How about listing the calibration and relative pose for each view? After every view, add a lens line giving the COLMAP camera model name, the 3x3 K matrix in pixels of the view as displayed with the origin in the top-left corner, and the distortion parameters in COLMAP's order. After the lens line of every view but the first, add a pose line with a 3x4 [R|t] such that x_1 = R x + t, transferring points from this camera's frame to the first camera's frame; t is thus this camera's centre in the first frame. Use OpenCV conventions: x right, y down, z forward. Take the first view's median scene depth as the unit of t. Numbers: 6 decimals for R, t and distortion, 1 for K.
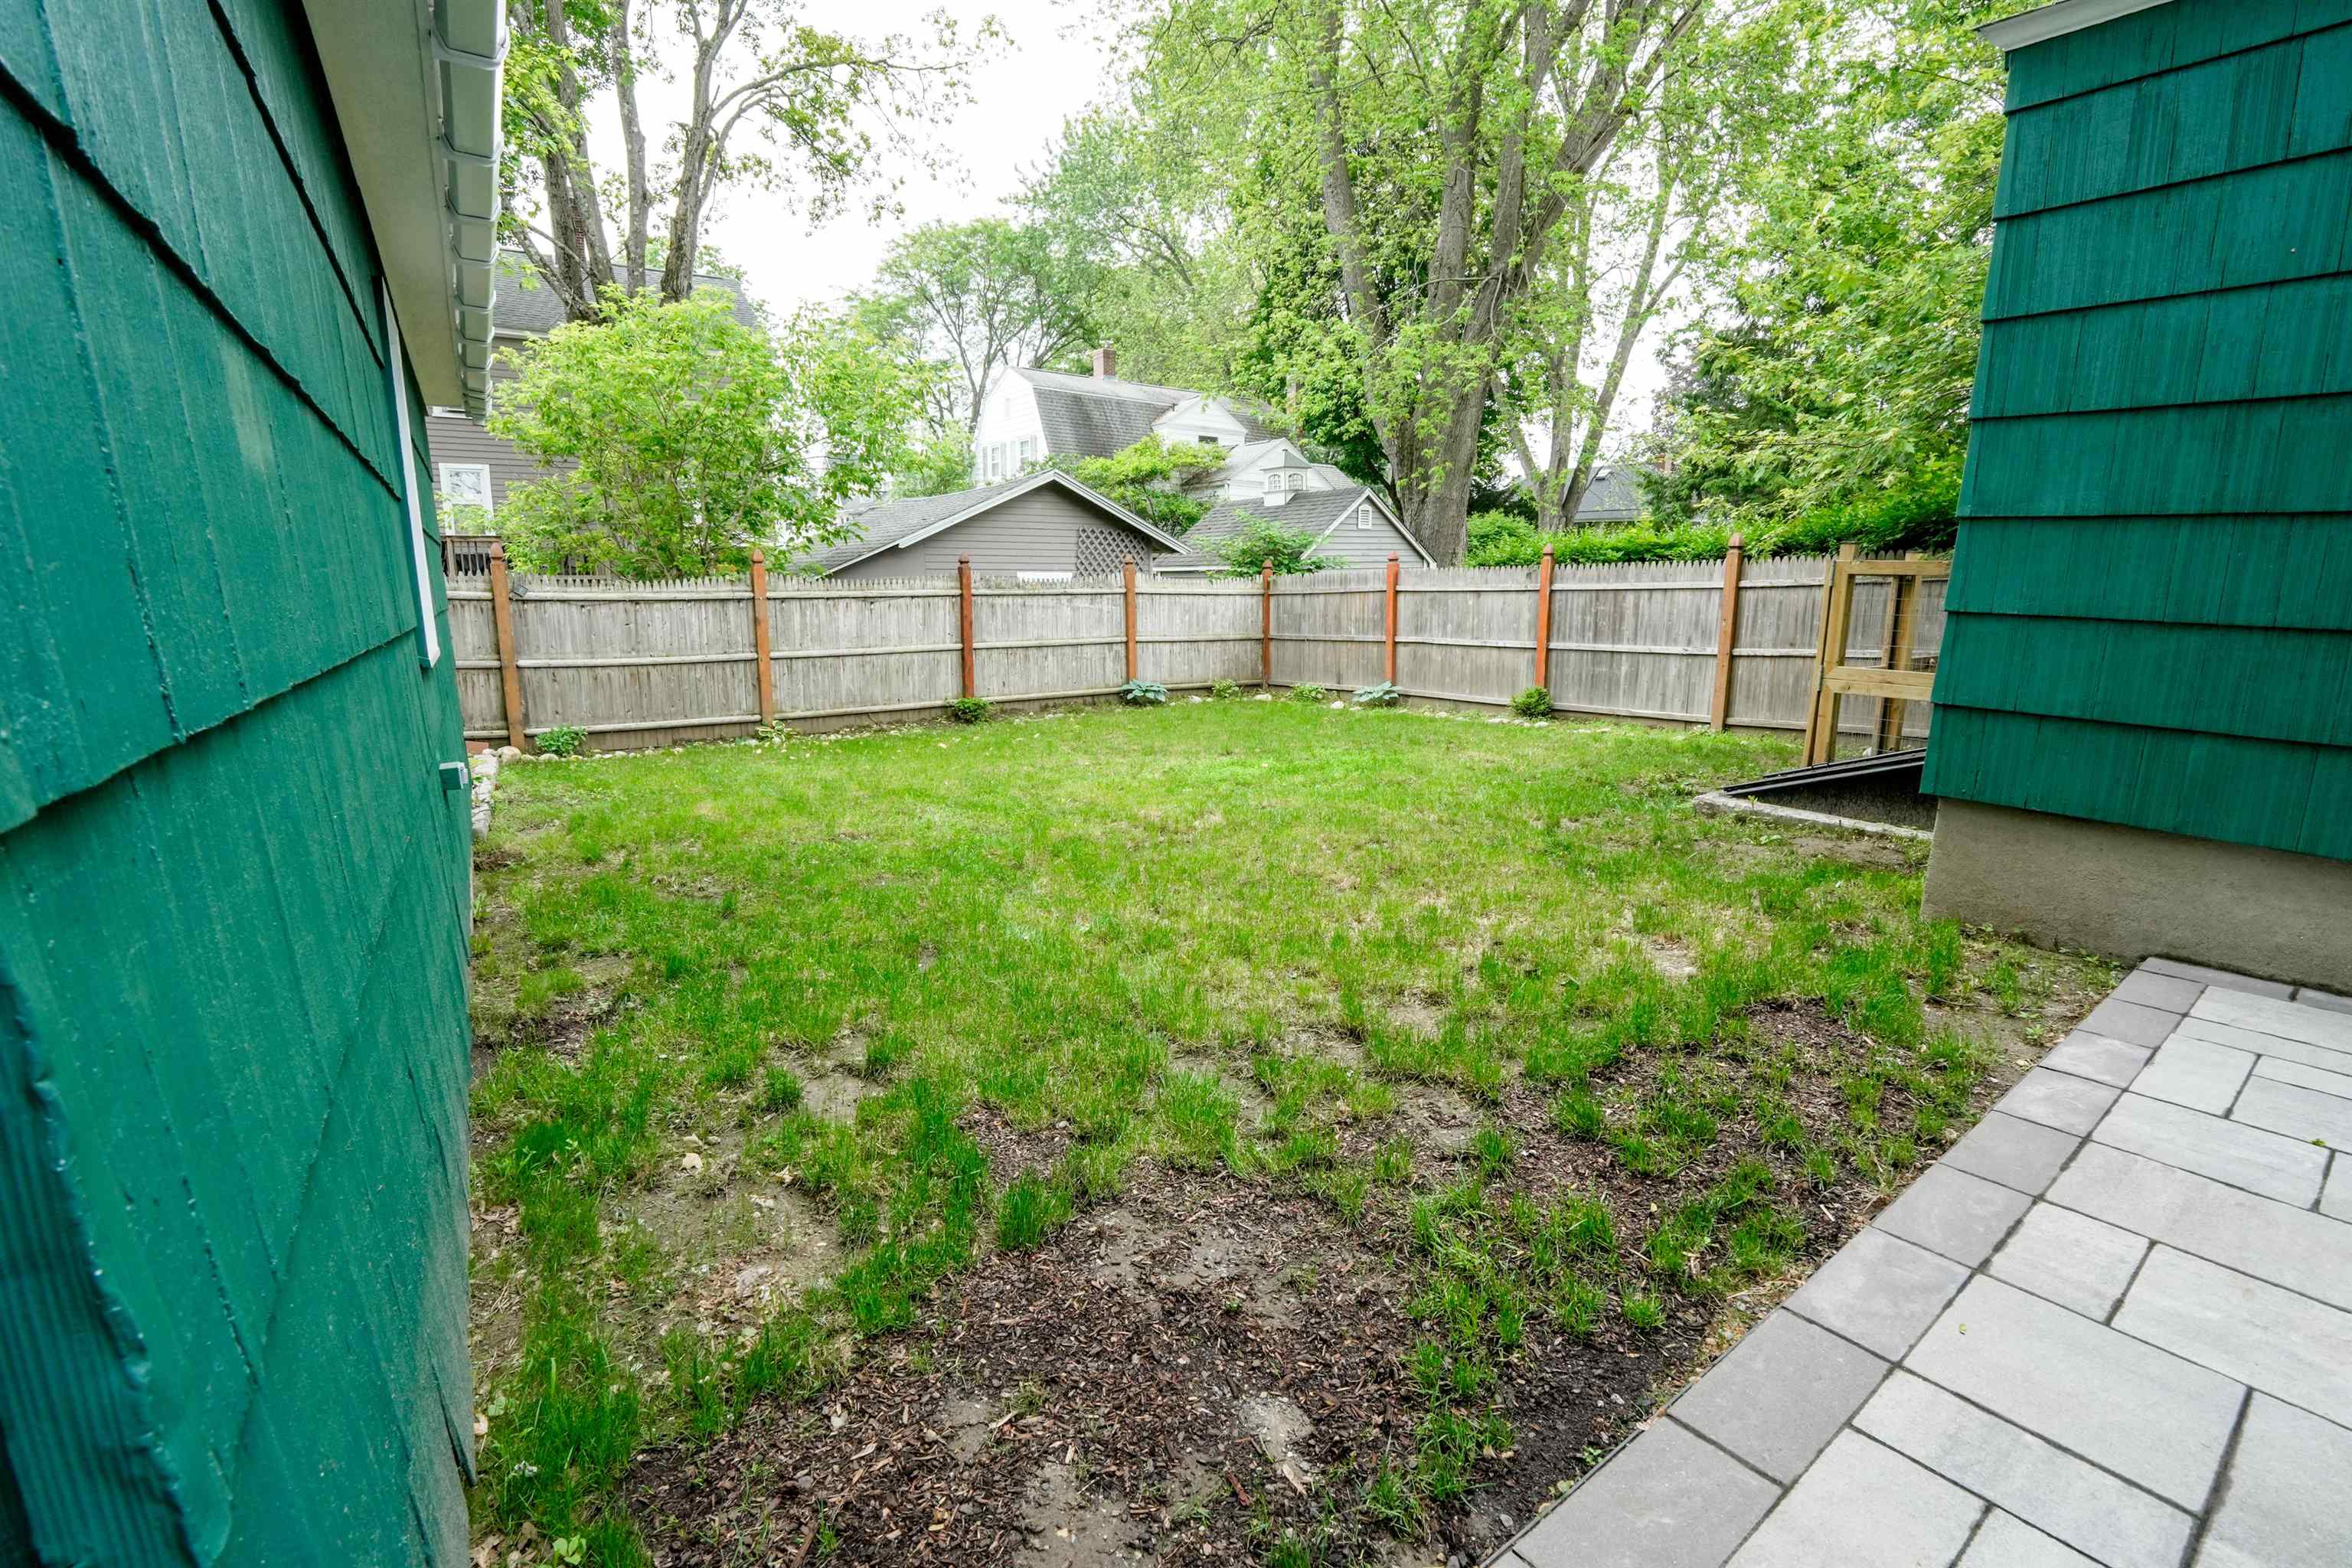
lens RADIAL K [[1029.5, 0, 1174.4], [0, 1029.5, 778.4], [0, 0, 1]] dist [-0.044490, 0.004008]
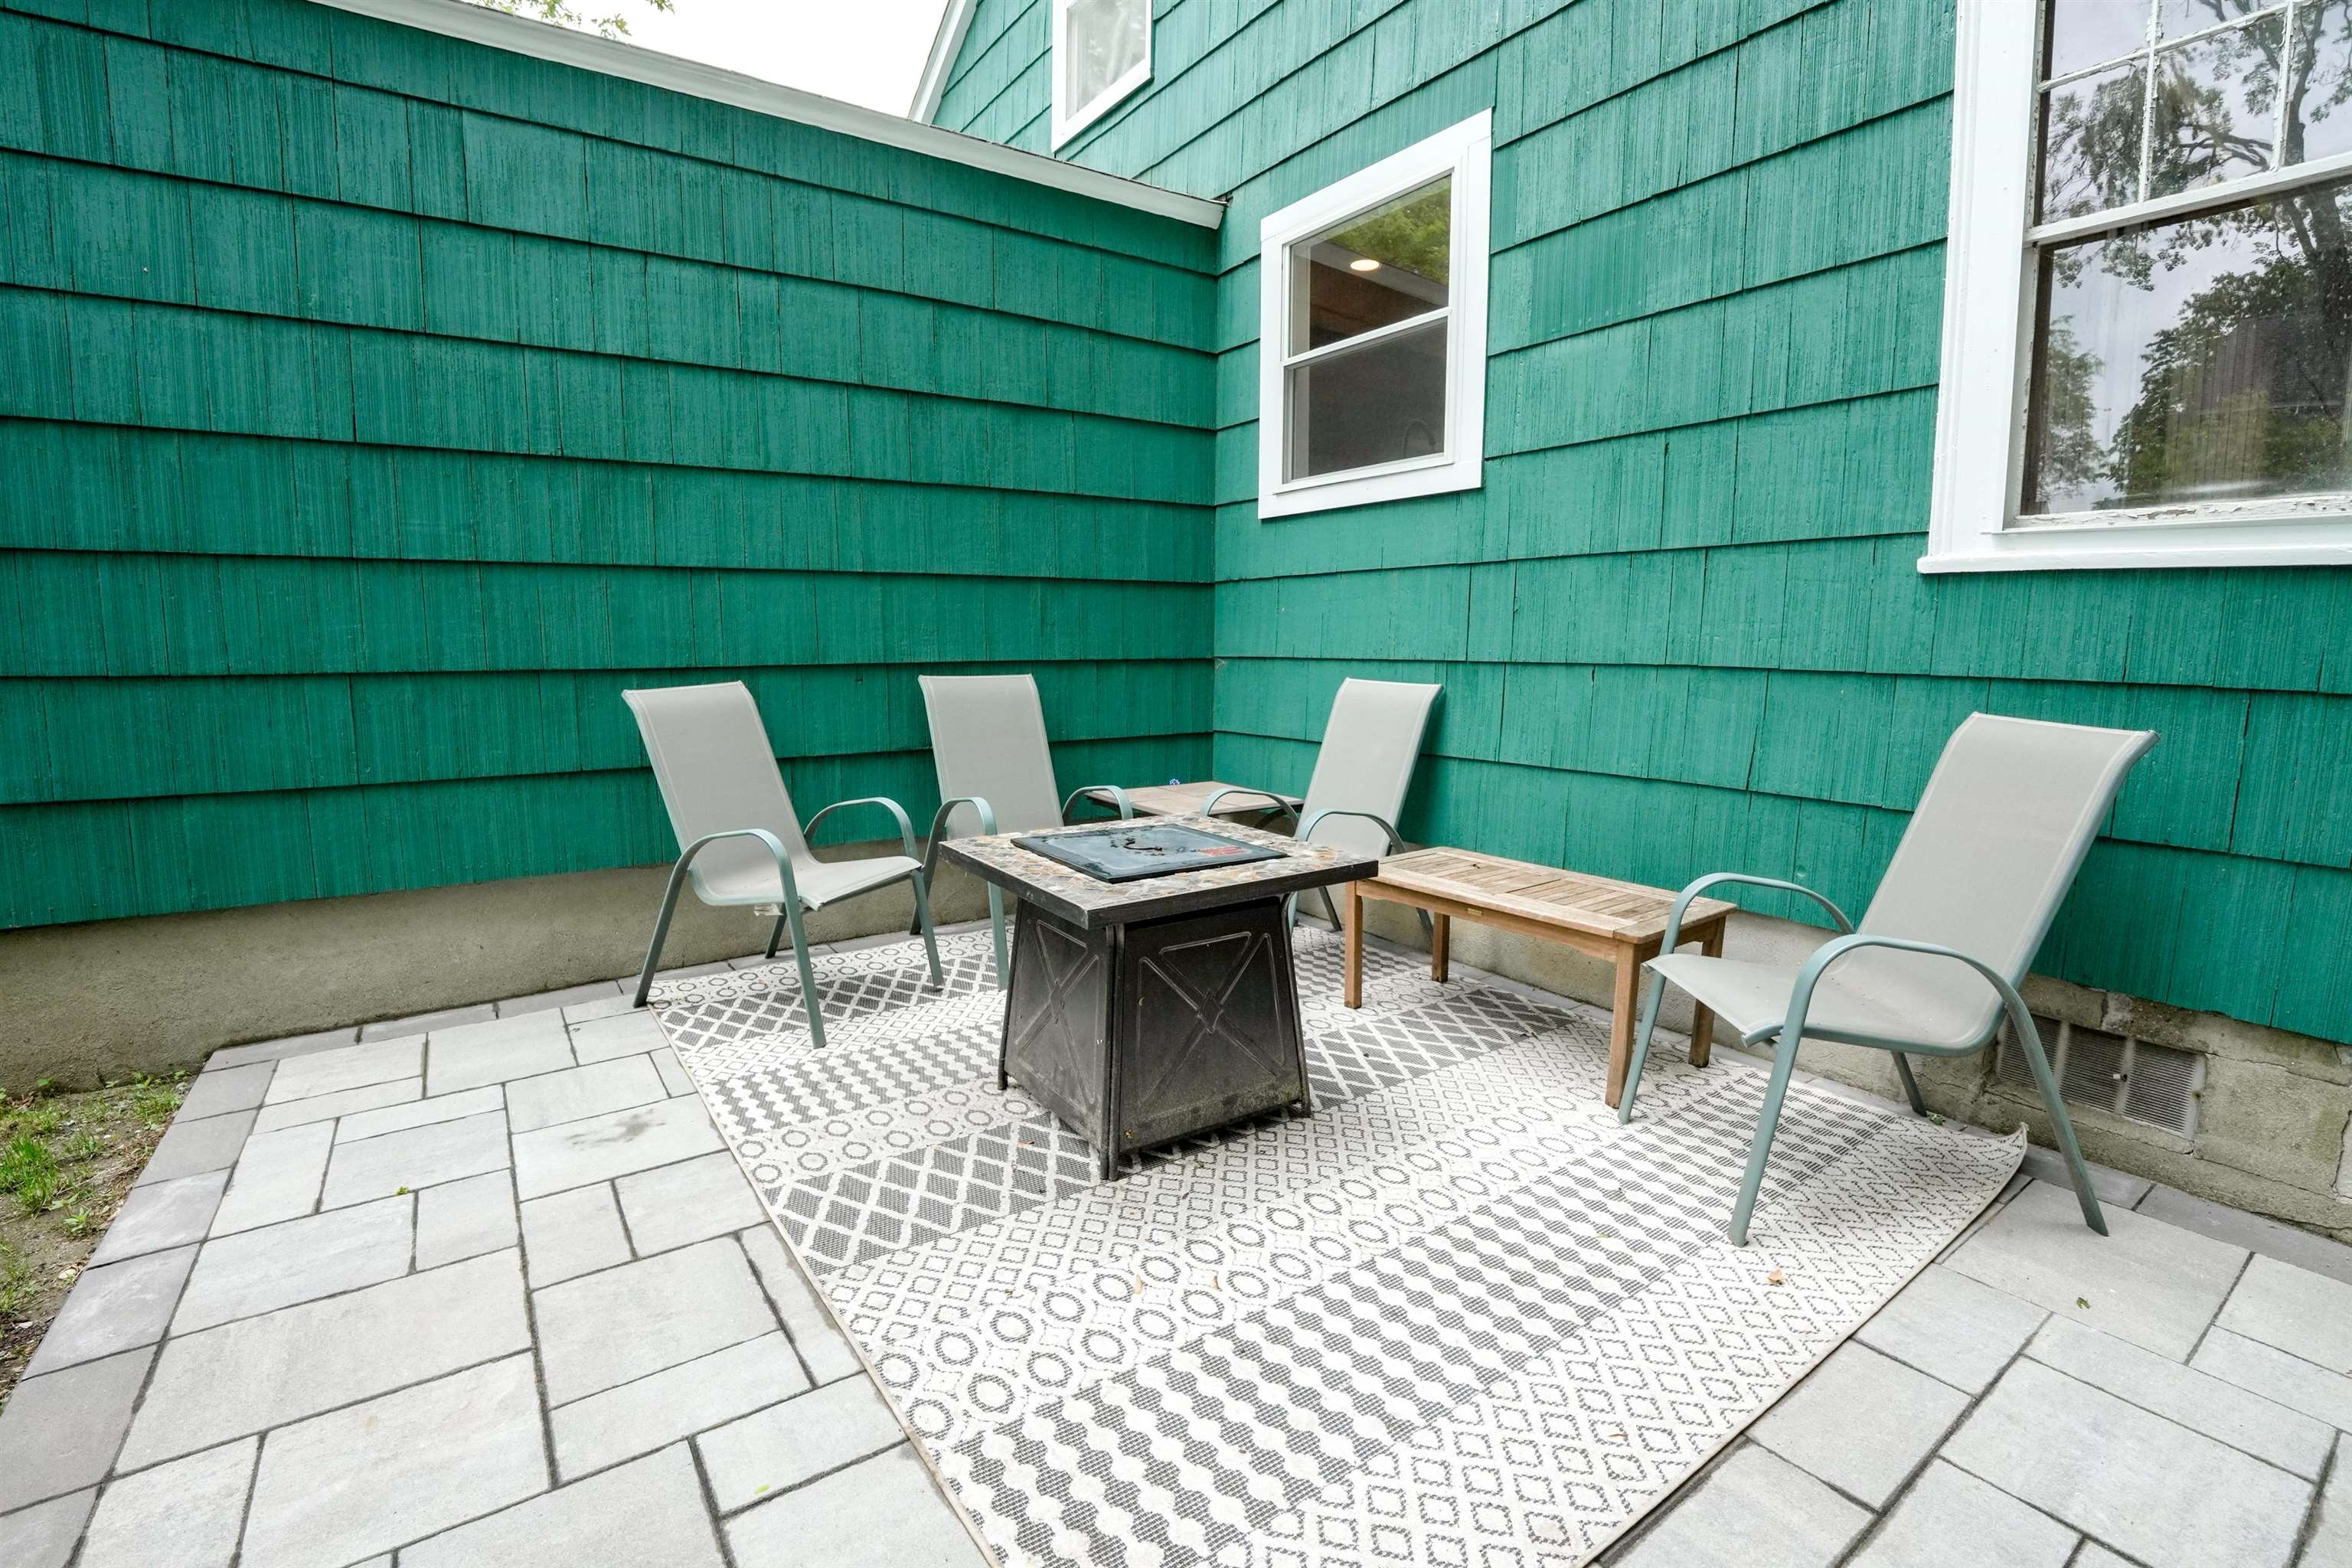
lens RADIAL K [[1029.5, 0, 1175.5], [0, 1029.5, 783.7], [0, 0, 1]] dist [-0.044490, 0.004008]
pose [[0.023201, -0.142566, 0.989513, 0.049041], [0.187506, 0.972835, 0.135767, -0.003082], [-0.981989, 0.182390, 0.049303, 0.020112]]
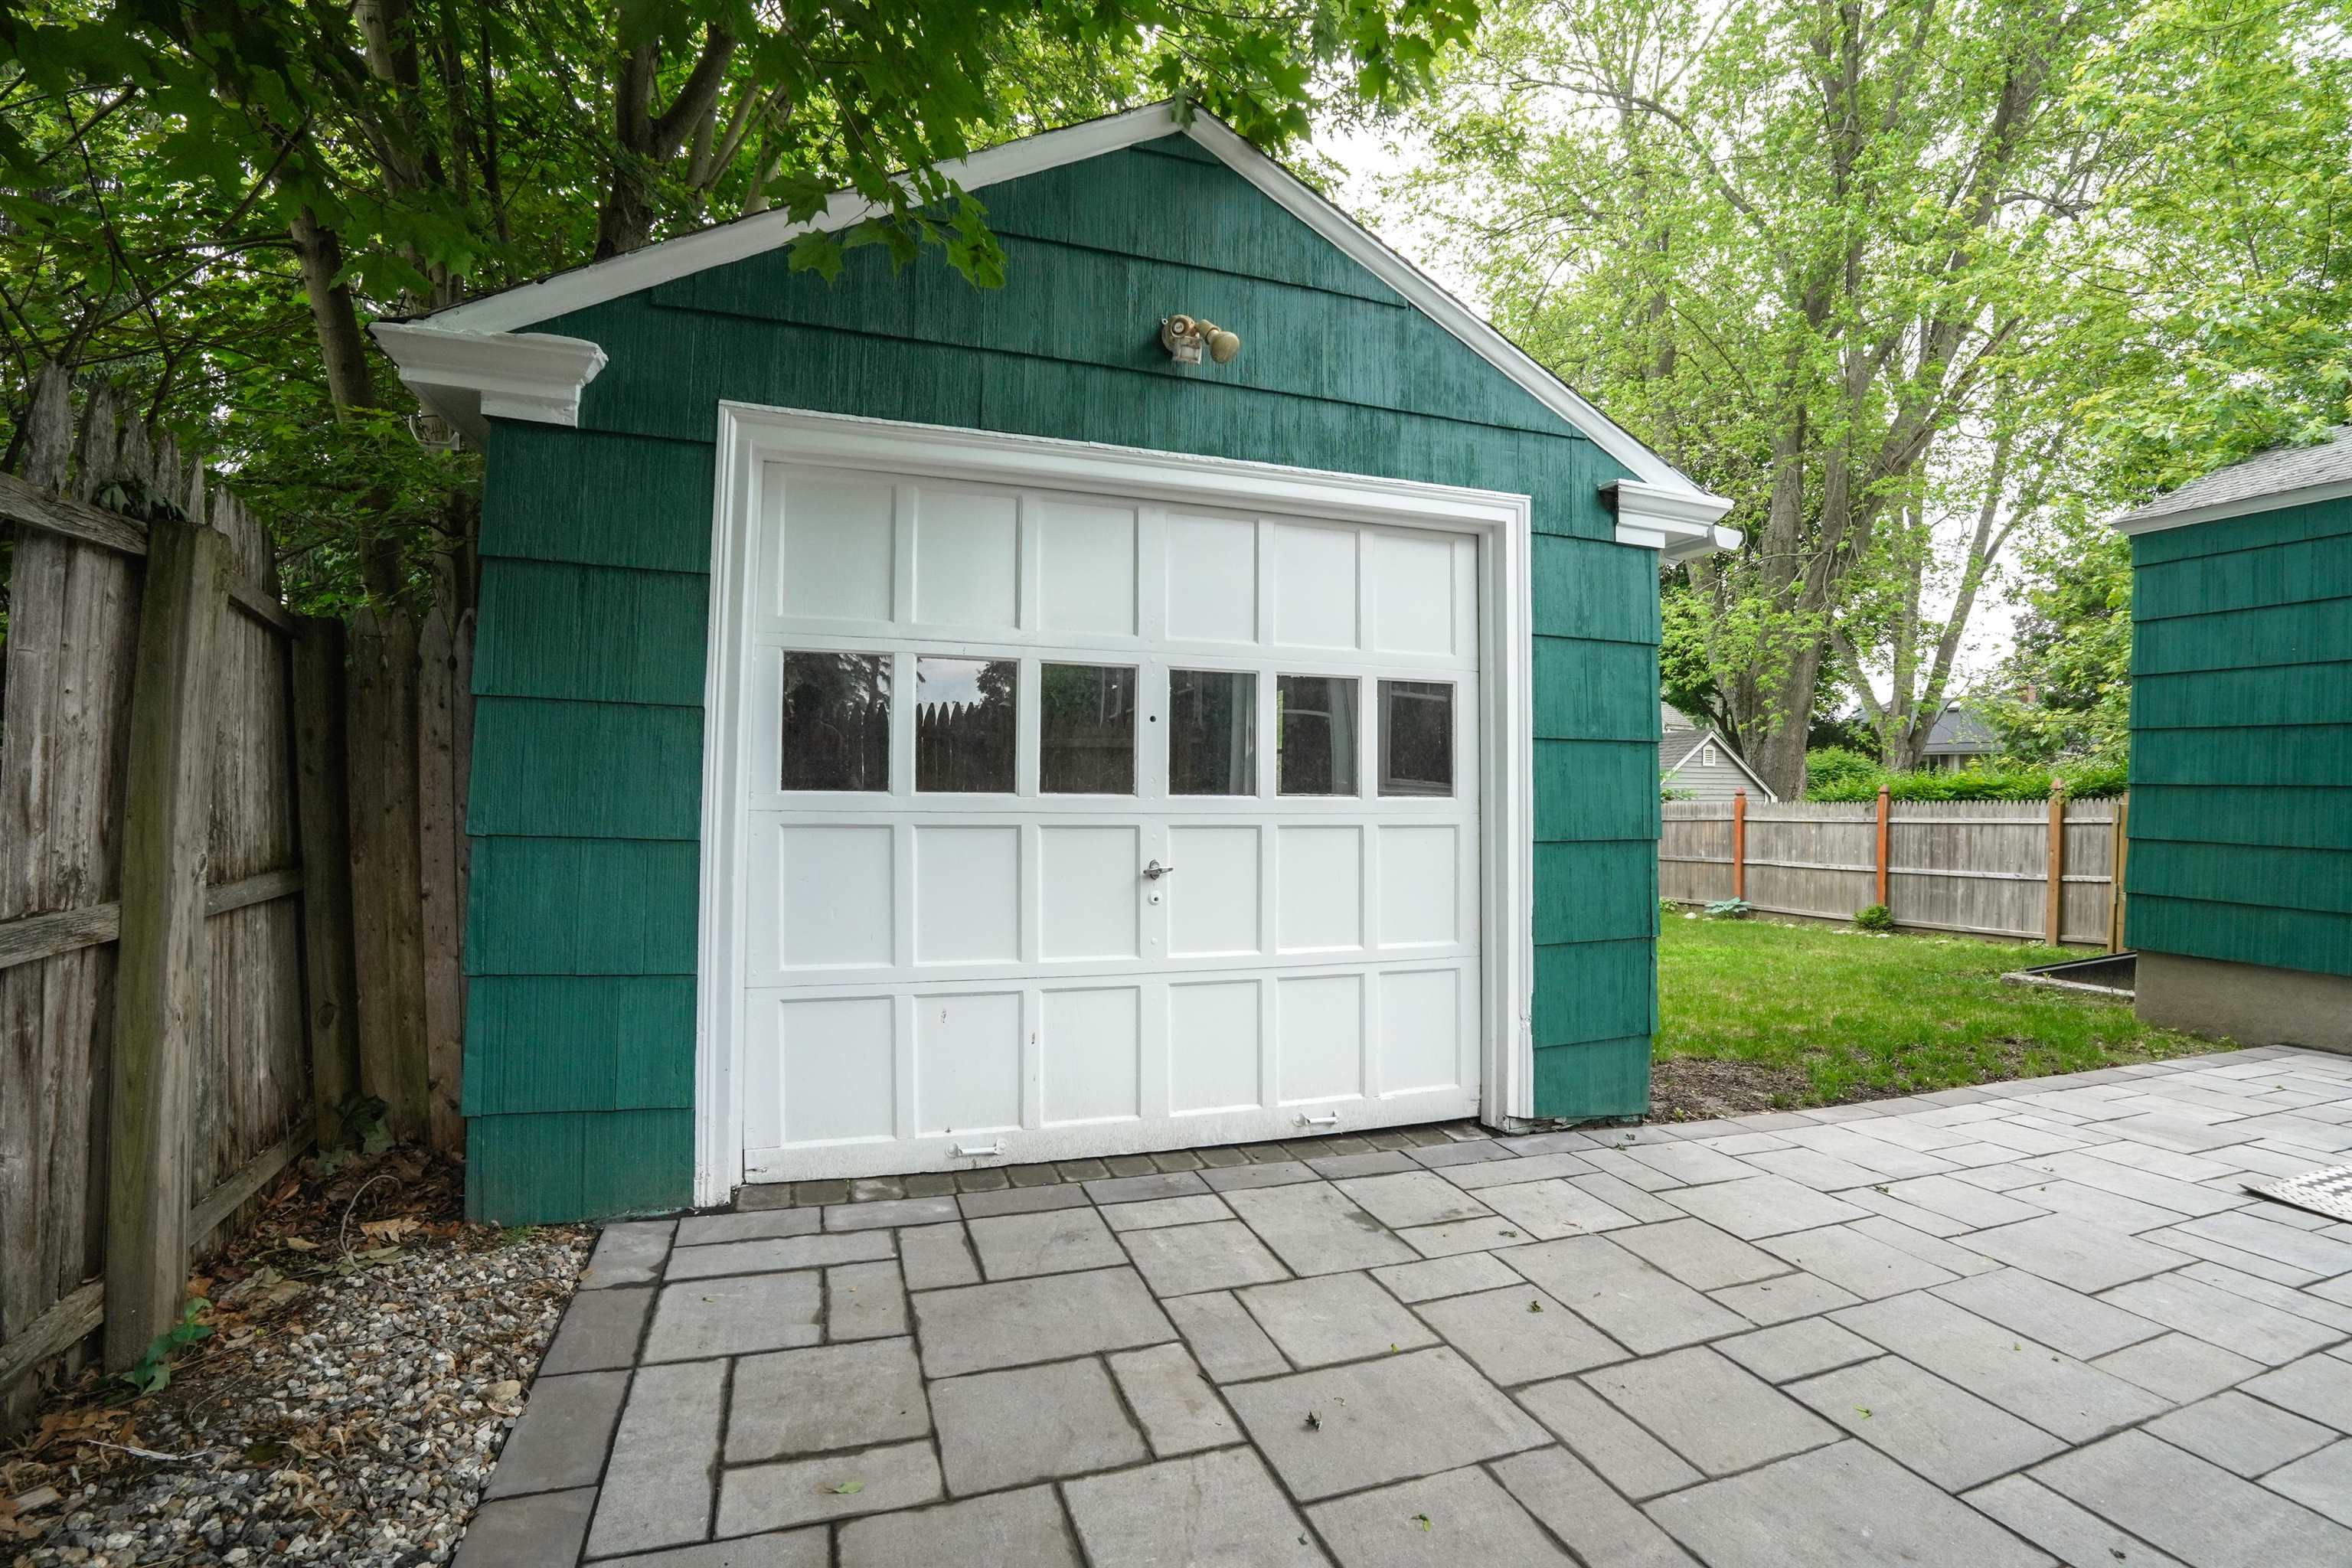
lens RADIAL K [[1029.5, 0, 1196.4], [0, 1029.5, 798.7], [0, 0, 1]] dist [-0.044490, 0.004008]
pose [[0.964549, 0.022017, -0.262985, -0.100651], [-0.071975, 0.980683, -0.181881, 0.060650], [0.253900, 0.194361, 0.947501, -0.326525]]
